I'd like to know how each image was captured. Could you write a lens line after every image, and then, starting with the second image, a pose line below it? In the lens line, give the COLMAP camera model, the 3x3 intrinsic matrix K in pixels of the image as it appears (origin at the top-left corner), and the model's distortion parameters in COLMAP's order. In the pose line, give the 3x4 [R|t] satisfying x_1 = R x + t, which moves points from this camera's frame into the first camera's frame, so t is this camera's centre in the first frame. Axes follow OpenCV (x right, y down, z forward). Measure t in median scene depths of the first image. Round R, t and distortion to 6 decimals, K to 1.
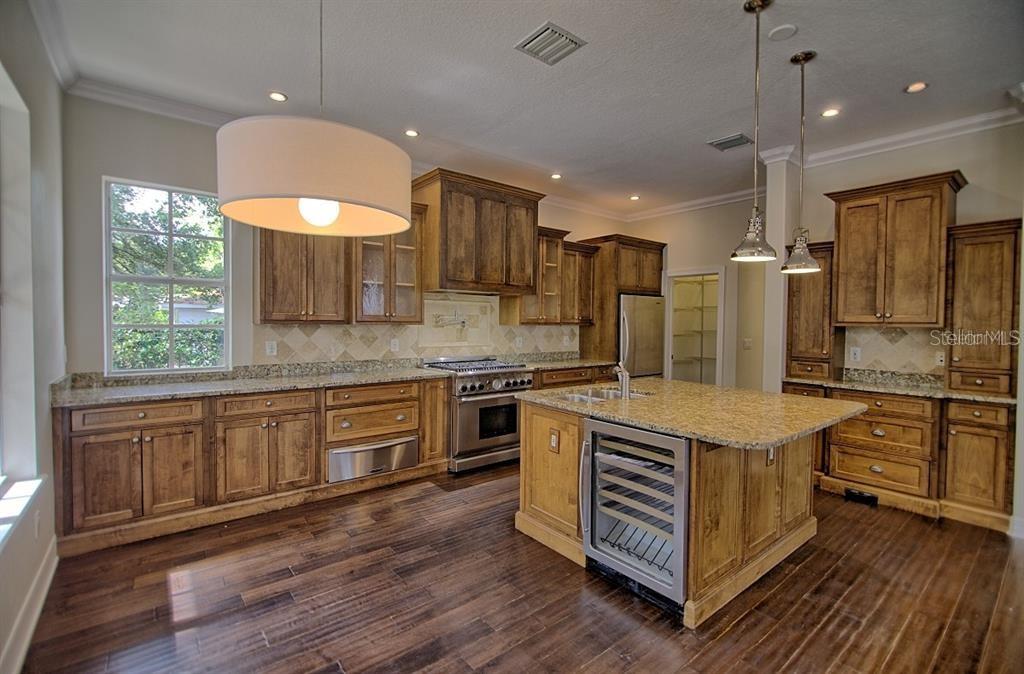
lens RADIAL K [[458.1, 0, 511.2], [0, 458.1, 330.0], [0, 0, 1]] dist [-0.008300, -0.002446]
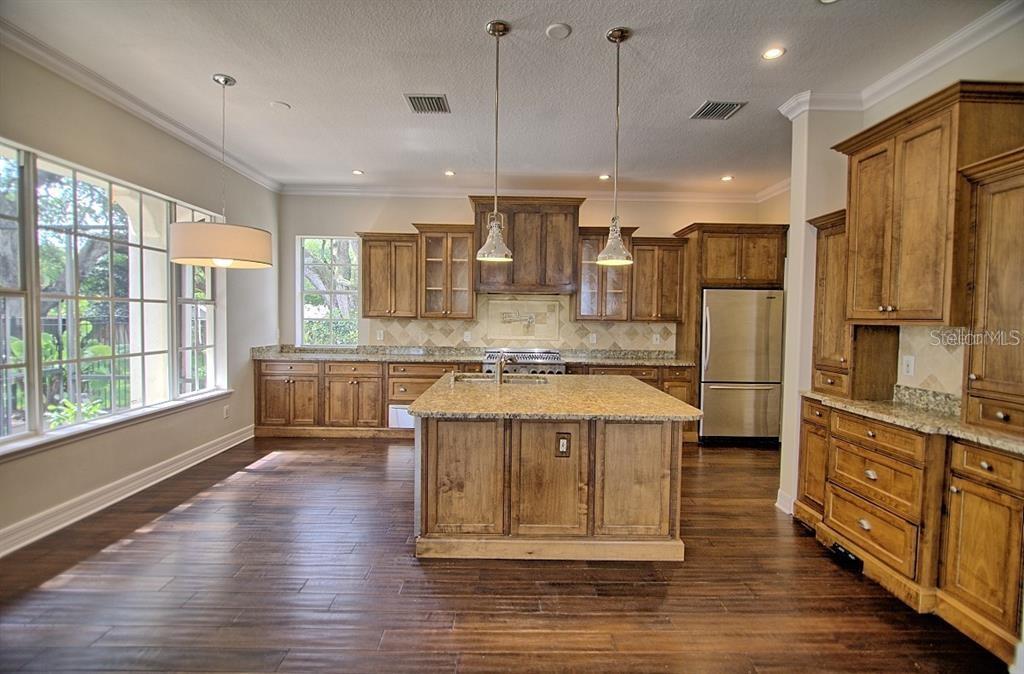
lens RADIAL K [[458.1, 0, 515.8], [0, 458.1, 332.2], [0, 0, 1]] dist [-0.008300, -0.002446]
pose [[0.785437, 0.020988, -0.618586, 0.804150], [-0.018135, 0.999776, 0.010895, 0.006215], [0.618676, 0.002660, 0.785642, 0.099241]]
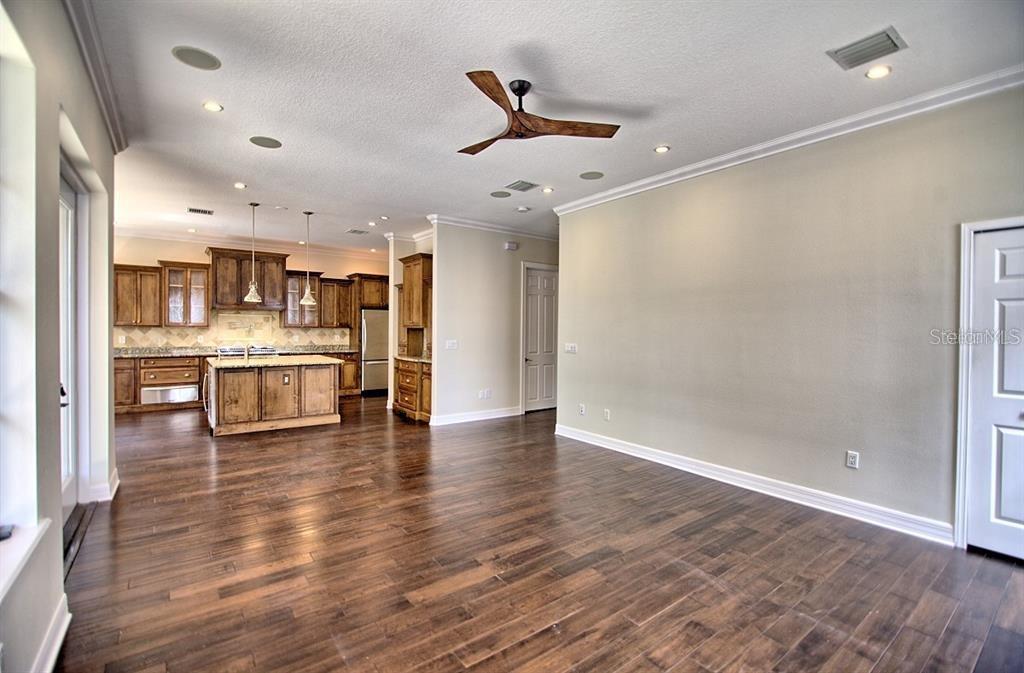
lens RADIAL K [[458.1, 0, 516.0], [0, 458.1, 334.3], [0, 0, 1]] dist [-0.008300, -0.002446]
pose [[0.999207, -0.001280, -0.039785, 1.350372], [0.001117, 0.999991, -0.004106, 0.029277], [0.039790, 0.004059, 0.999200, -0.969839]]
